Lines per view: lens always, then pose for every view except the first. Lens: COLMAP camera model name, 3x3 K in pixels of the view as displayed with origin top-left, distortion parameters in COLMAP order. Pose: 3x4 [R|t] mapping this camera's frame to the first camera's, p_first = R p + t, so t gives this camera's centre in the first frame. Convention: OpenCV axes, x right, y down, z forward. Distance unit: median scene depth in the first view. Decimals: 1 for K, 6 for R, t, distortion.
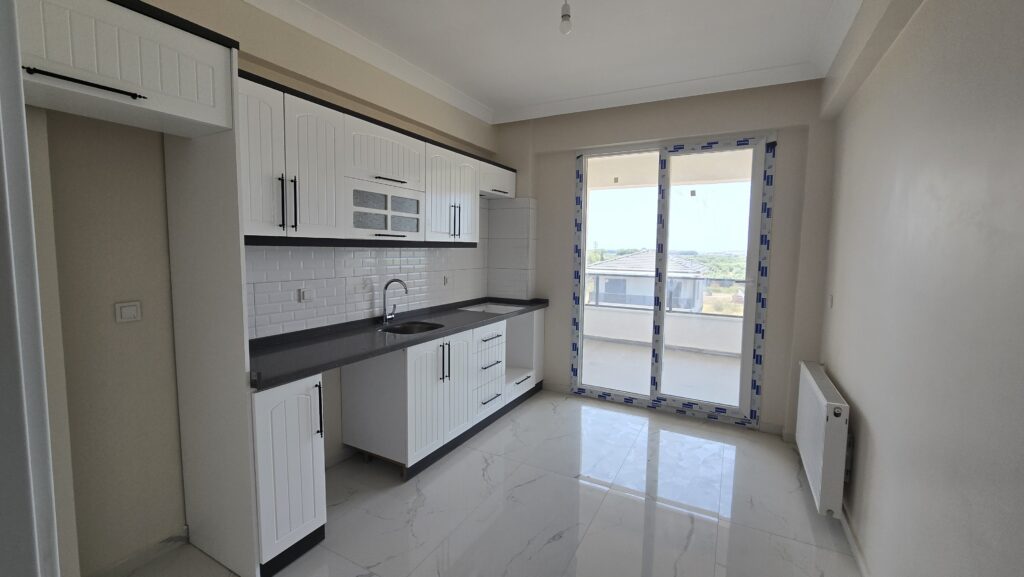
lens RADIAL K [[420.4, 0, 512.8], [0, 420.4, 282.2], [0, 0, 1]] dist [-0.004820, 0.001689]
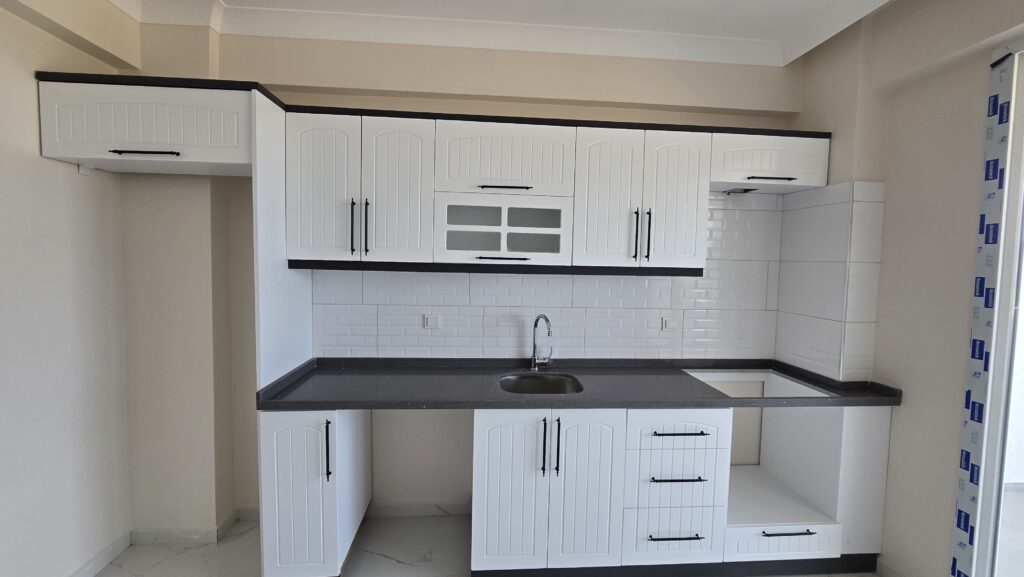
lens RADIAL K [[420.4, 0, 511.4], [0, 420.4, 282.6], [0, 0, 1]] dist [-0.004820, 0.001689]
pose [[0.540949, 0.043574, -0.839926, 0.355927], [-0.084154, 0.996450, -0.002504, -0.062878], [0.836835, 0.072037, 0.542696, 0.566705]]
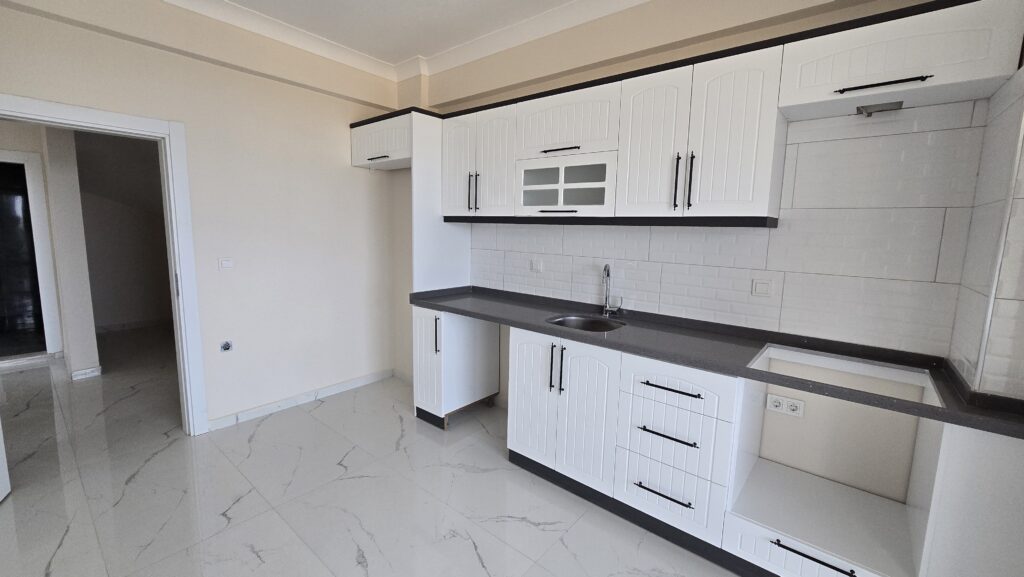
lens RADIAL K [[420.4, 0, 508.9], [0, 420.4, 281.5], [0, 0, 1]] dist [-0.004820, 0.001689]
pose [[-0.210100, 0.100880, -0.972461, 0.609258], [-0.111632, 0.985682, 0.126370, -0.061178], [0.971286, 0.135108, -0.195830, 1.044265]]
